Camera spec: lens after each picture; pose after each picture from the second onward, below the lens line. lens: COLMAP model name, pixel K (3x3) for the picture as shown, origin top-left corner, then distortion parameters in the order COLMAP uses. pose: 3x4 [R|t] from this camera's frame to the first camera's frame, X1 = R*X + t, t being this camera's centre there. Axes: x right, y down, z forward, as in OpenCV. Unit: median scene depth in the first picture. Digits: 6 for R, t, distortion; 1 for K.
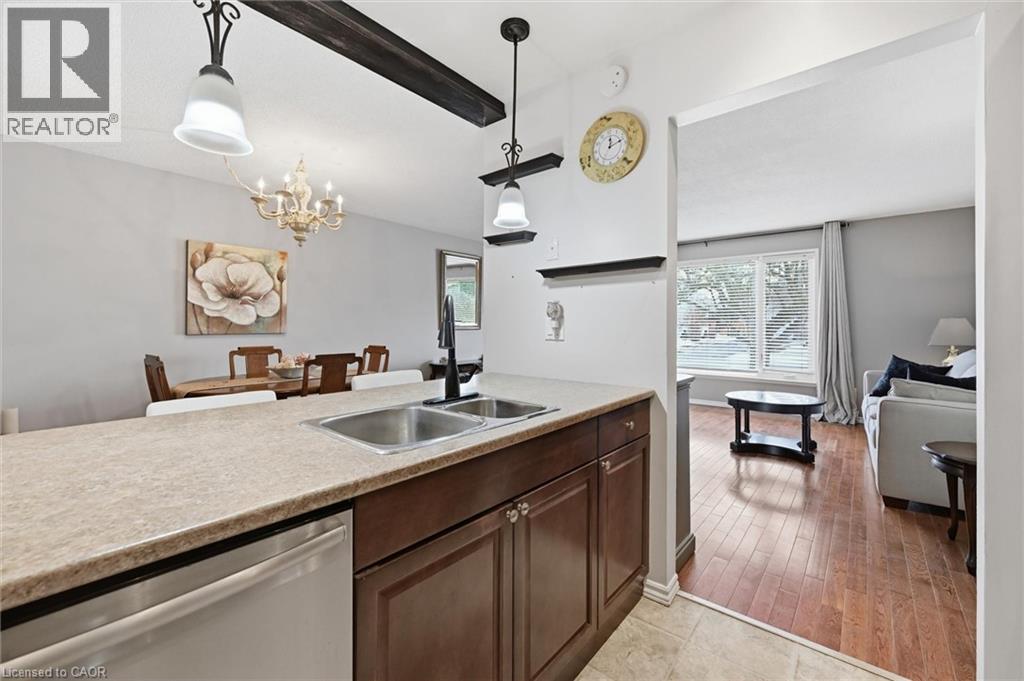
lens RADIAL K [[421.5, 0, 513.5], [0, 421.5, 324.0], [0, 0, 1]] dist [-0.001666, -0.000312]
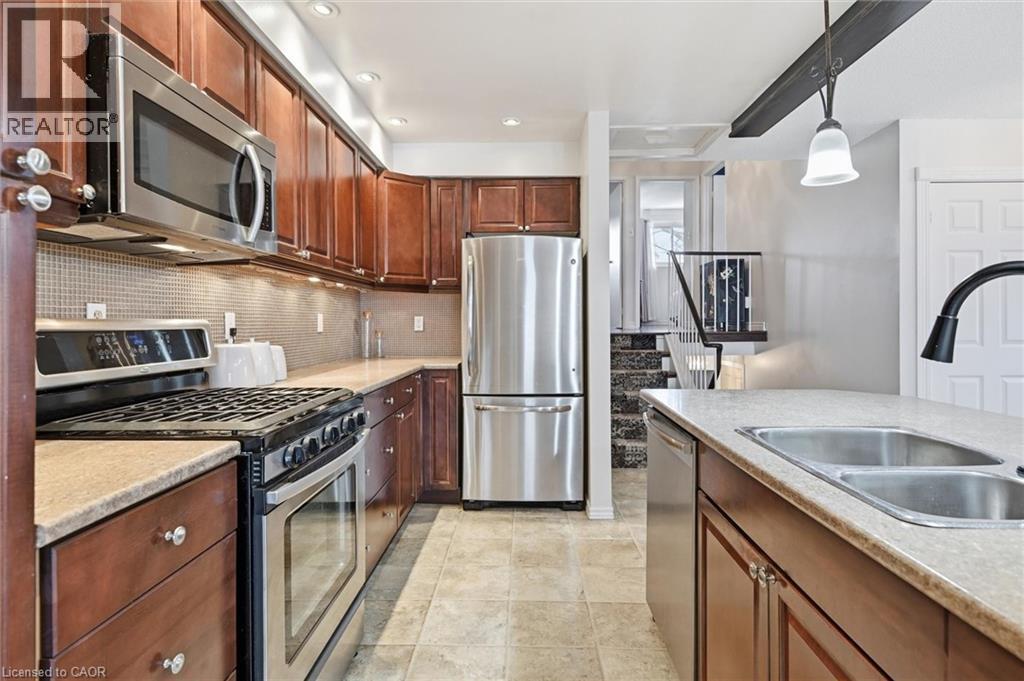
lens RADIAL K [[543.3, 0, 514.9], [0, 543.3, 322.6], [0, 0, 1]] dist [-0.001522, -0.000249]
pose [[-0.782111, 0.002987, -0.623131, 0.293384], [0.003621, 0.999993, 0.000249, 0.000539], [0.623128, -0.002062, -0.782117, 0.460552]]
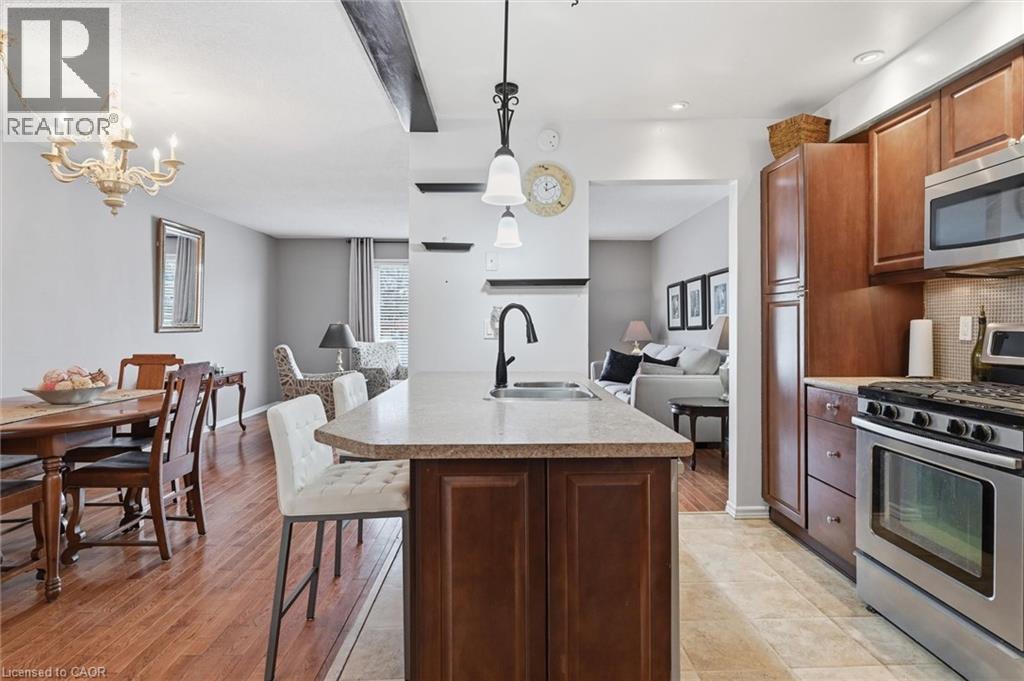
lens RADIAL K [[555.1, 0, 517.3], [0, 555.1, 323.9], [0, 0, 1]] dist [-0.000701, -0.000170]
pose [[0.750608, 0.002847, 0.660742, -0.525282], [-0.002426, 0.999996, -0.001552, -0.000357], [-0.660744, -0.000438, 0.750612, -0.126475]]
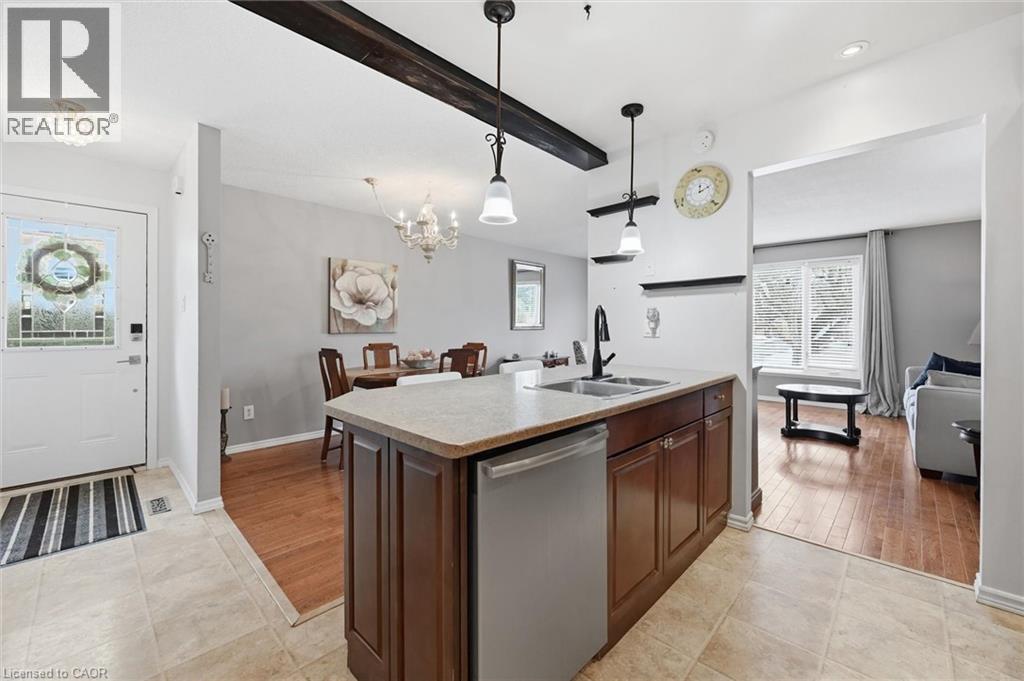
lens RADIAL K [[416.1, 0, 514.6], [0, 416.1, 327.4], [0, 0, 1]] dist [-0.000643, -0.000018]
pose [[0.997729, -0.000182, -0.067362, -0.143159], [0.000644, 0.999976, 0.006837, -0.000662], [0.067360, -0.006864, 0.997705, -0.189805]]
